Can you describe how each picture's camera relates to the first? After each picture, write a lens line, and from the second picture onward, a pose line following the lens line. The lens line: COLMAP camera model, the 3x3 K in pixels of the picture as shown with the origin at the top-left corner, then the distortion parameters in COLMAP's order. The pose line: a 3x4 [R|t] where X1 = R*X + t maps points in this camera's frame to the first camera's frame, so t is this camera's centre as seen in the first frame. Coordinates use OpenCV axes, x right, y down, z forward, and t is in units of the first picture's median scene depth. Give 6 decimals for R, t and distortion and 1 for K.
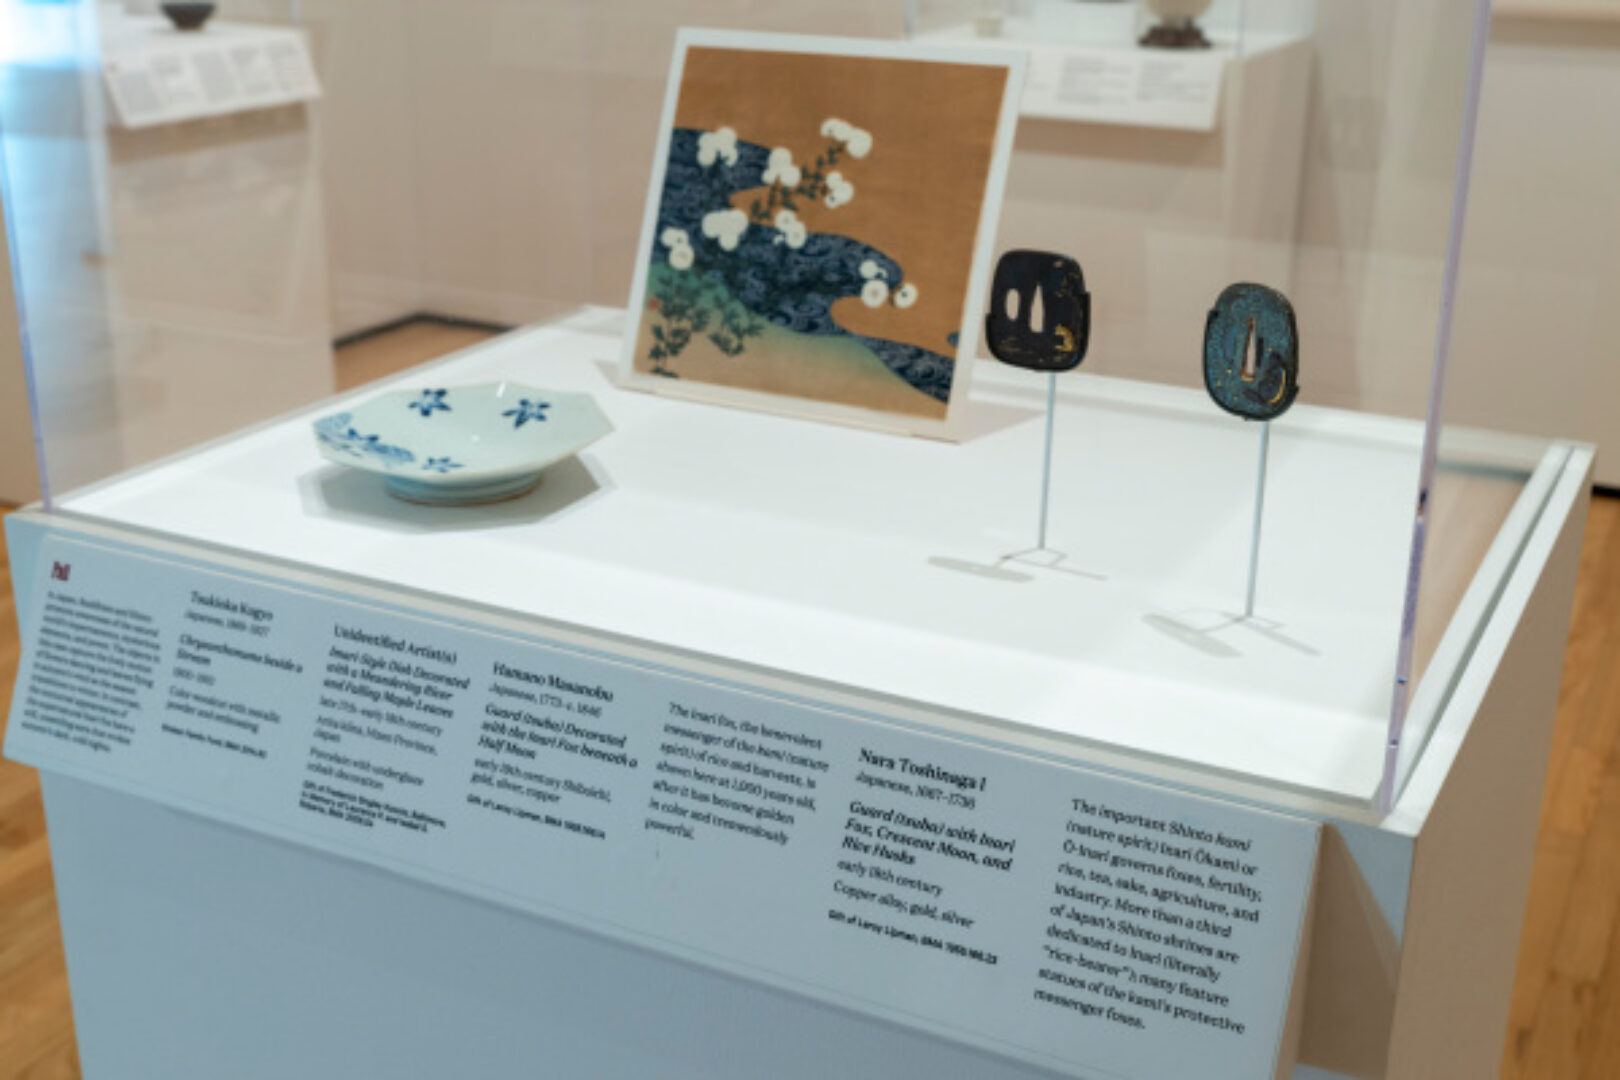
lens RADIAL K [[1927.7, 0, 815.2], [0, 1927.7, 538.5], [0, 0, 1]] dist [0.018641, 0.000000]
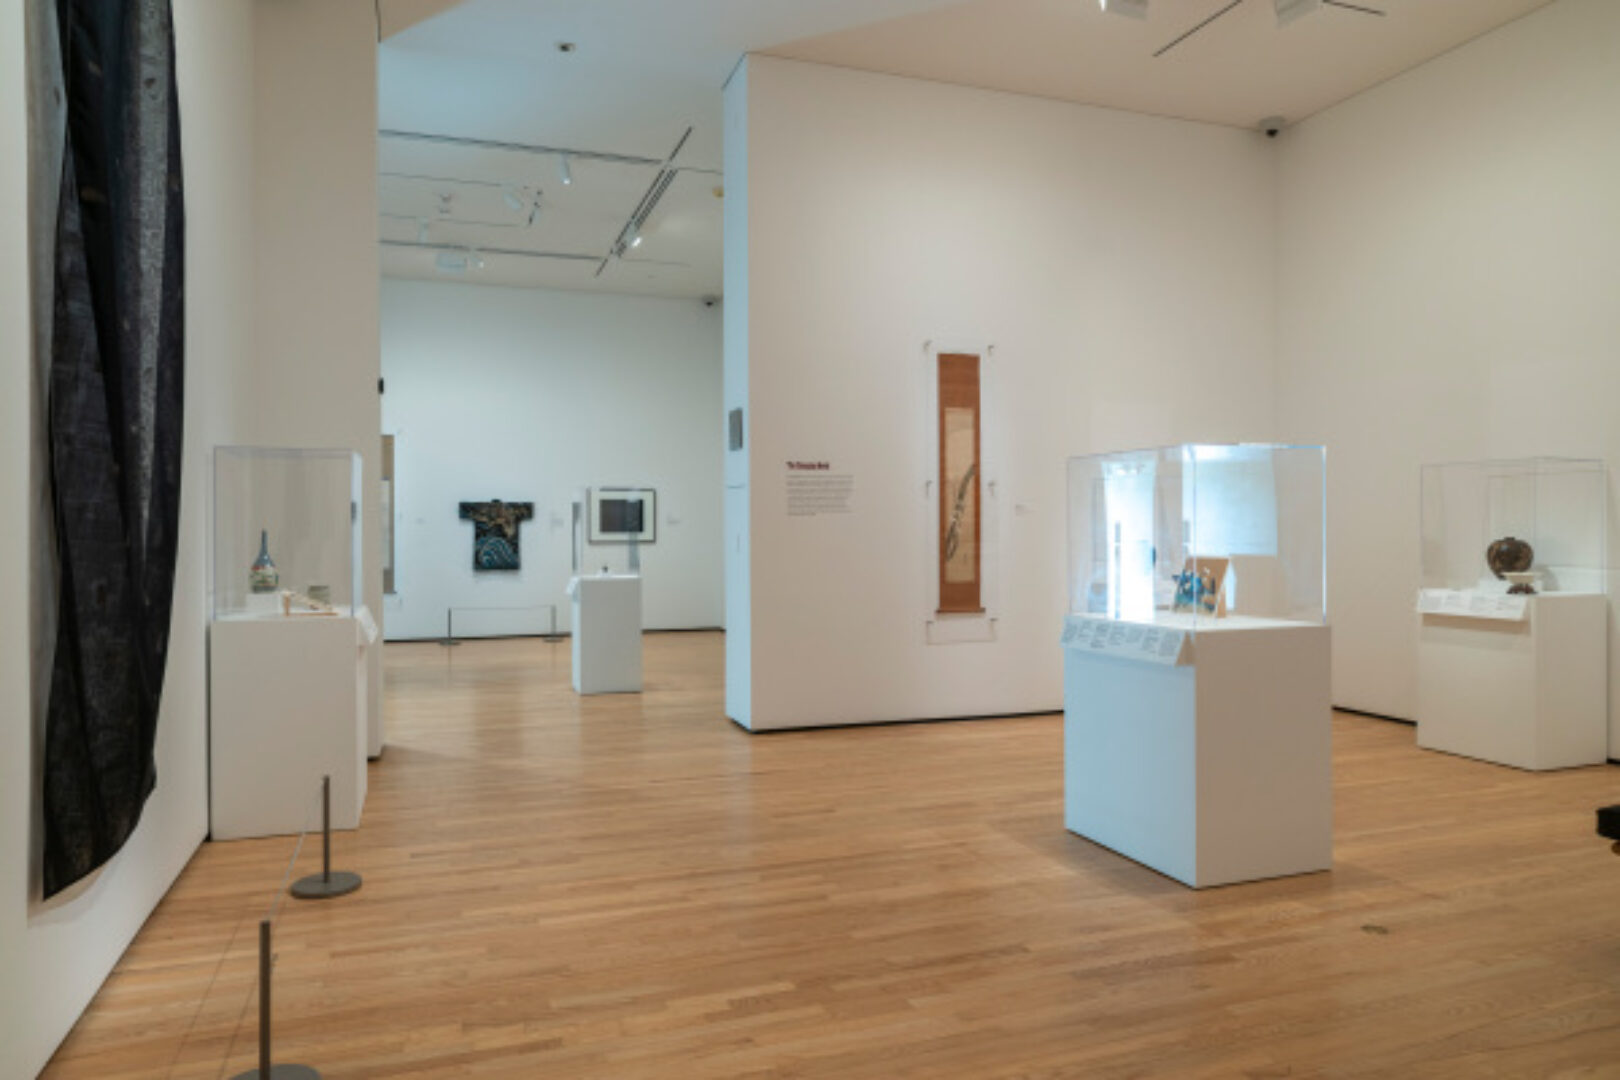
lens RADIAL K [[1067.7, 0, 812.0], [0, 1067.7, 530.5], [0, 0, 1]] dist [-0.006824, 0.002447]
pose [[0.733400, -0.017117, -0.679582, 1.325864], [-0.219349, 0.940253, -0.260403, 0.774707], [0.643437, 0.340045, 0.685827, -2.017287]]
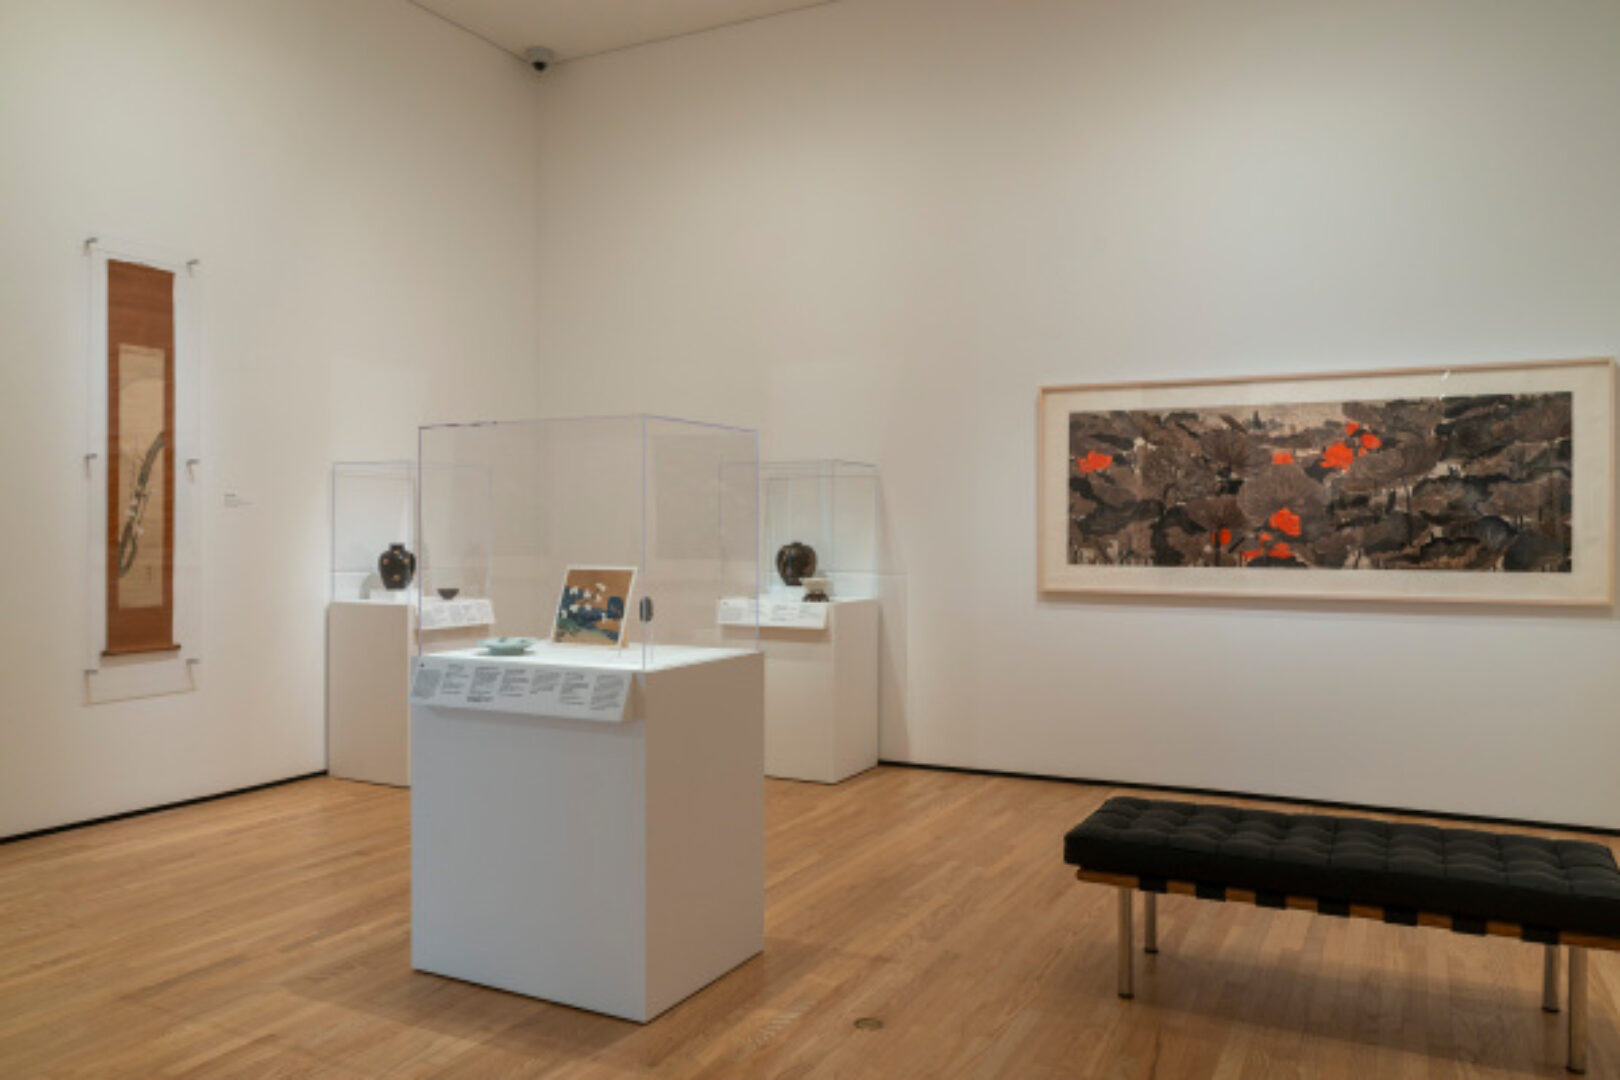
lens RADIAL K [[1196.3, 0, 810.7], [0, 1196.3, 531.5], [0, 0, 1]] dist [-0.009721, 0.007399]
pose [[0.999956, -0.009328, 0.001011, 0.492162], [0.009108, 0.939250, -0.343114, 0.616037], [0.002250, 0.343108, 0.939293, -1.620222]]
